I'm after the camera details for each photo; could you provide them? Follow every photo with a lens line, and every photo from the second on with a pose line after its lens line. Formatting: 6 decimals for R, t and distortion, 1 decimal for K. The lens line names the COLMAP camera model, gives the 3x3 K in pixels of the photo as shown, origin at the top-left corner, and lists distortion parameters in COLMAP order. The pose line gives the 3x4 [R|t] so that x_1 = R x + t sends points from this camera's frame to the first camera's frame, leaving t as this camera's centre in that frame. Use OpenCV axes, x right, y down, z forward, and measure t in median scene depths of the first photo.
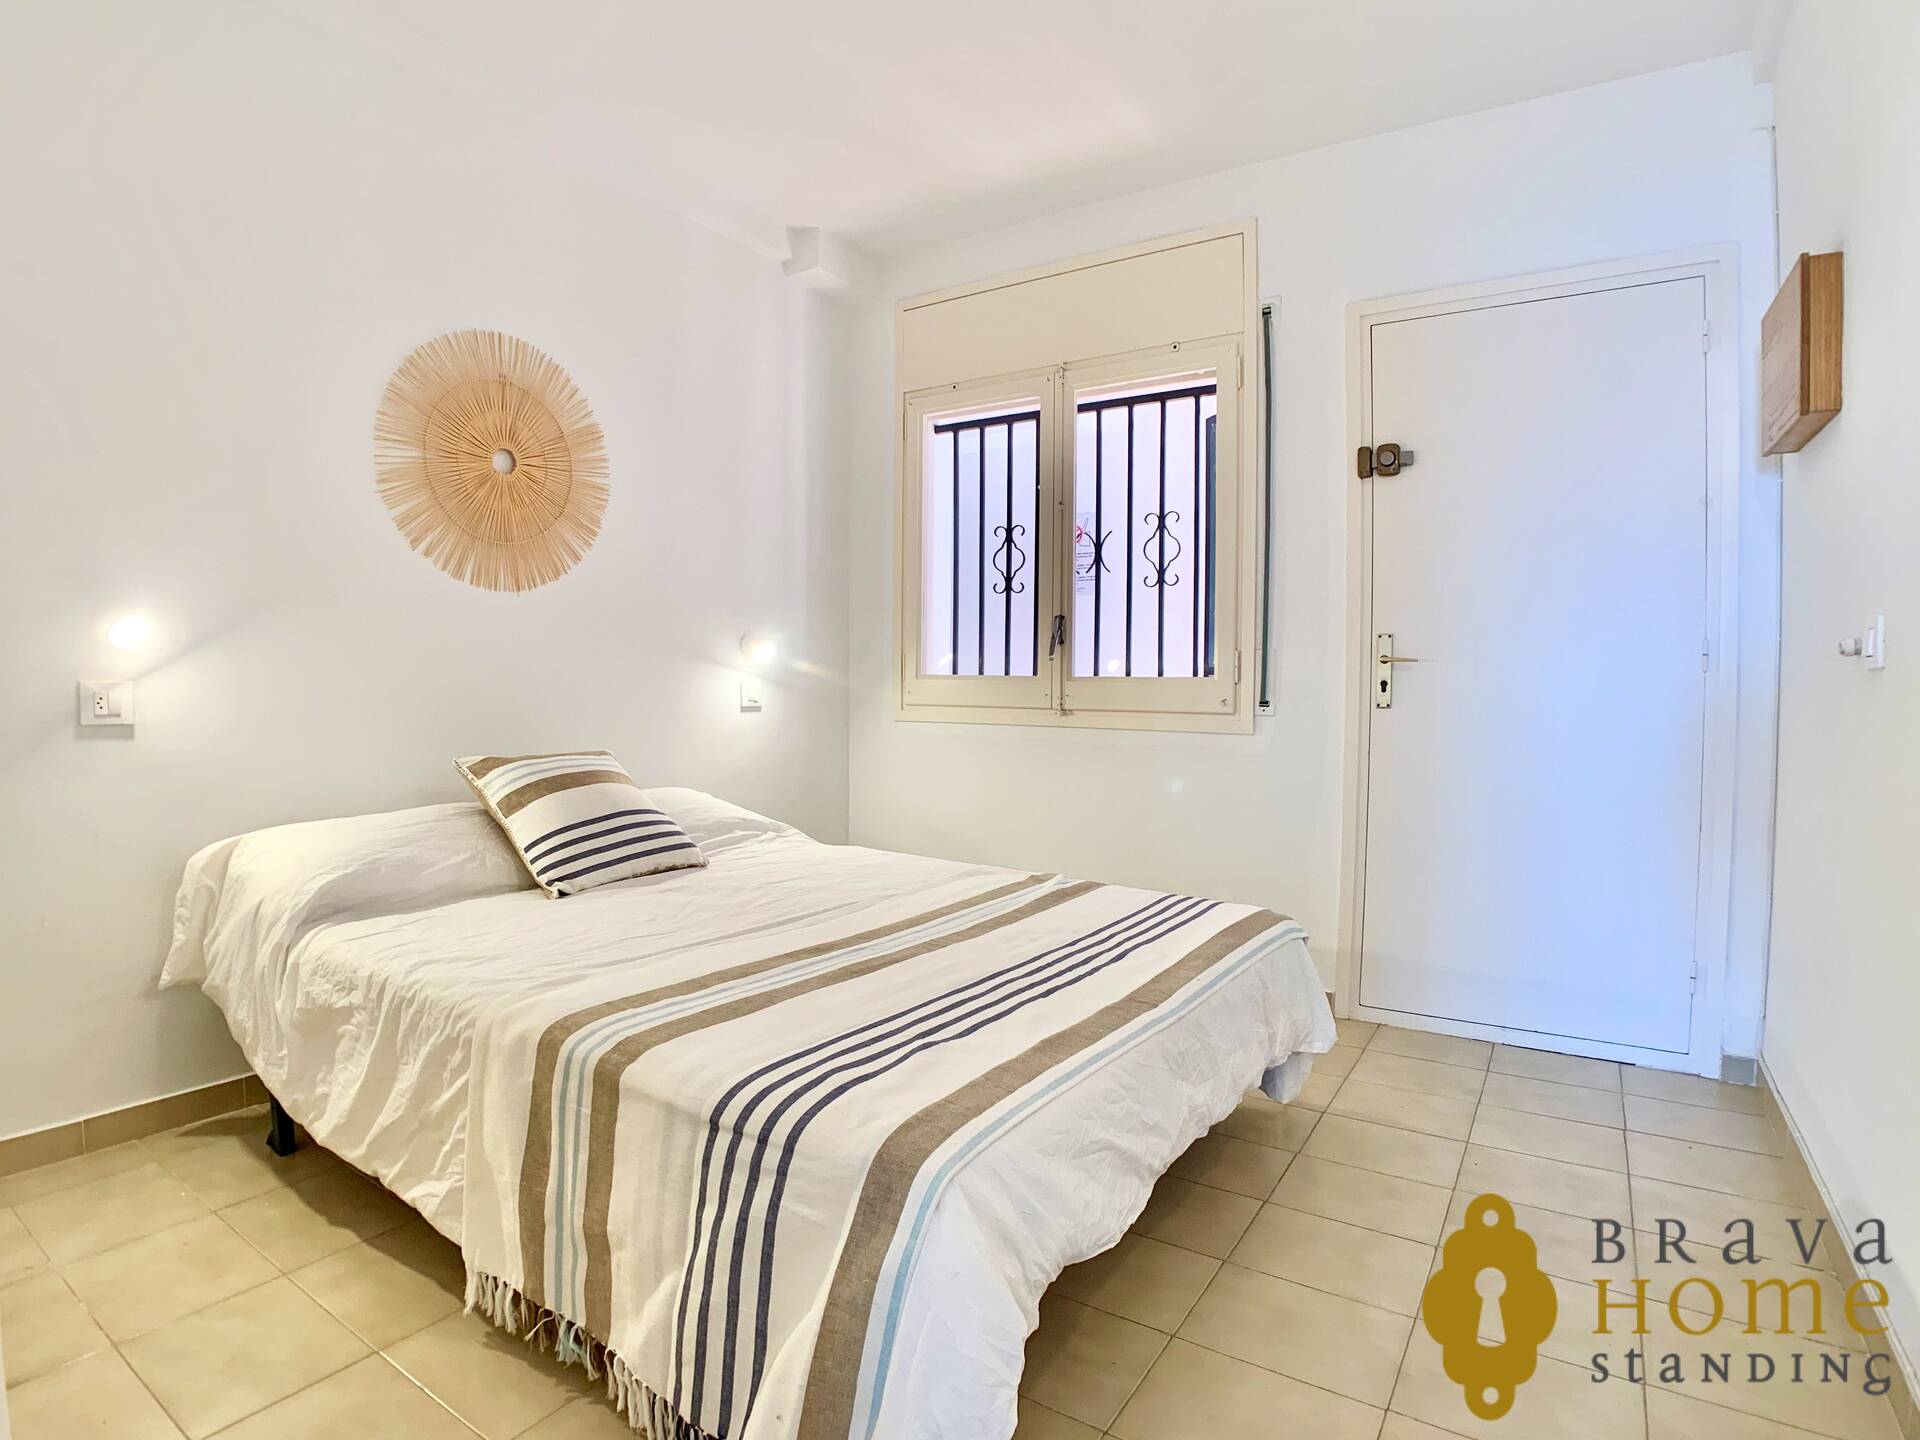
lens RADIAL K [[1014.4, 0, 949.4], [0, 1014.4, 716.2], [0, 0, 1]] dist [-0.068961, 0.001043]
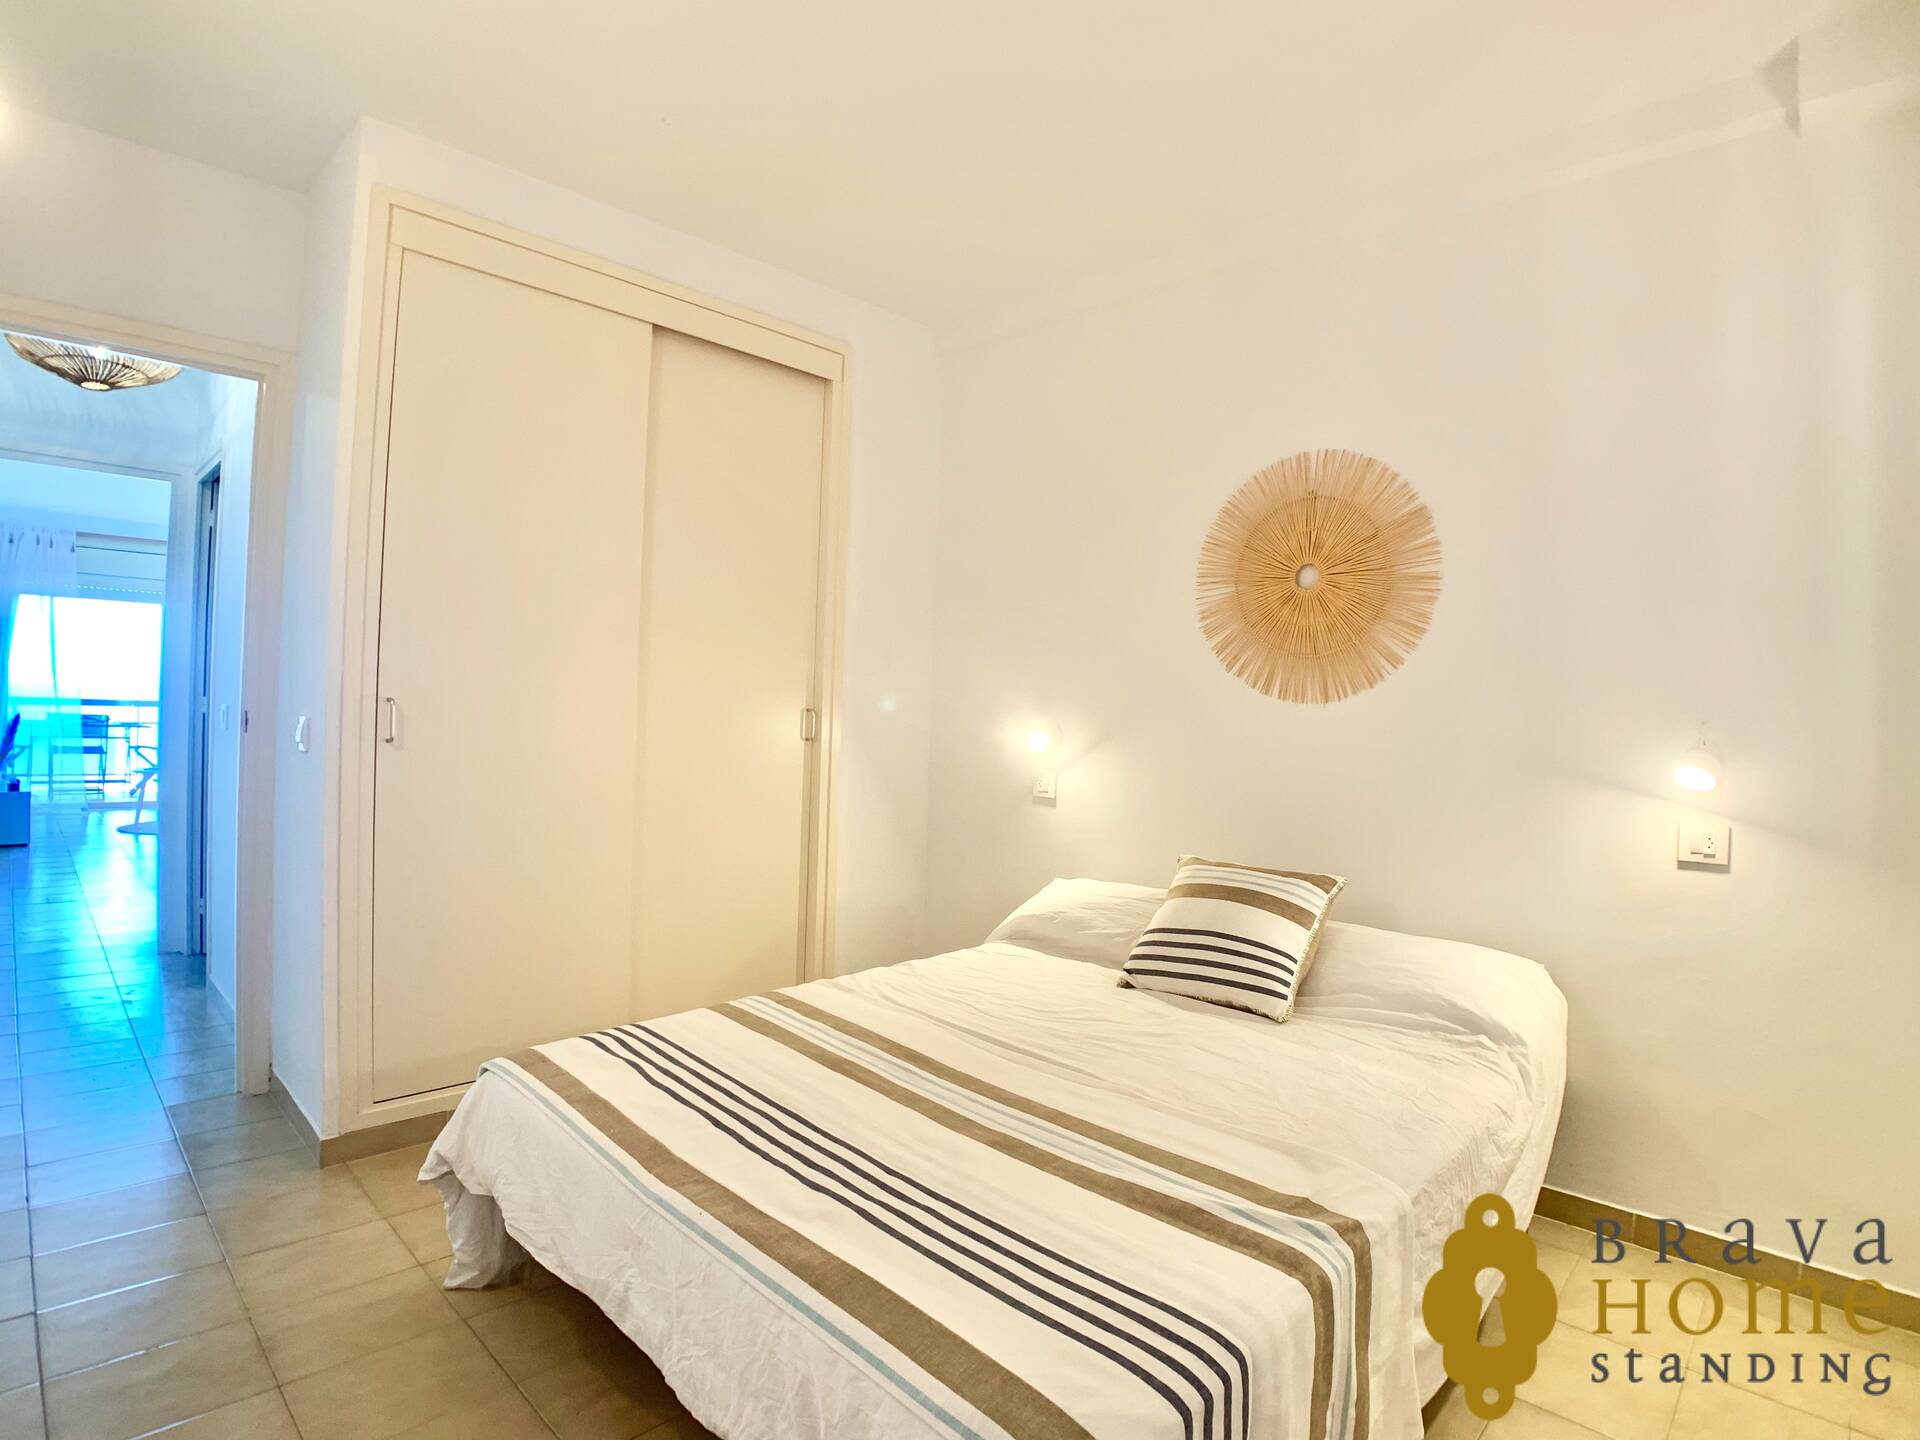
lens RADIAL K [[987.1, 0, 948.7], [0, 987.1, 707.0], [0, 0, 1]] dist [-0.064843, 0.002619]
pose [[-0.179826, -0.014891, -0.983586, 0.617915], [-0.066445, 0.997786, -0.002958, -0.096865], [0.981452, 0.064823, -0.180418, 0.846460]]
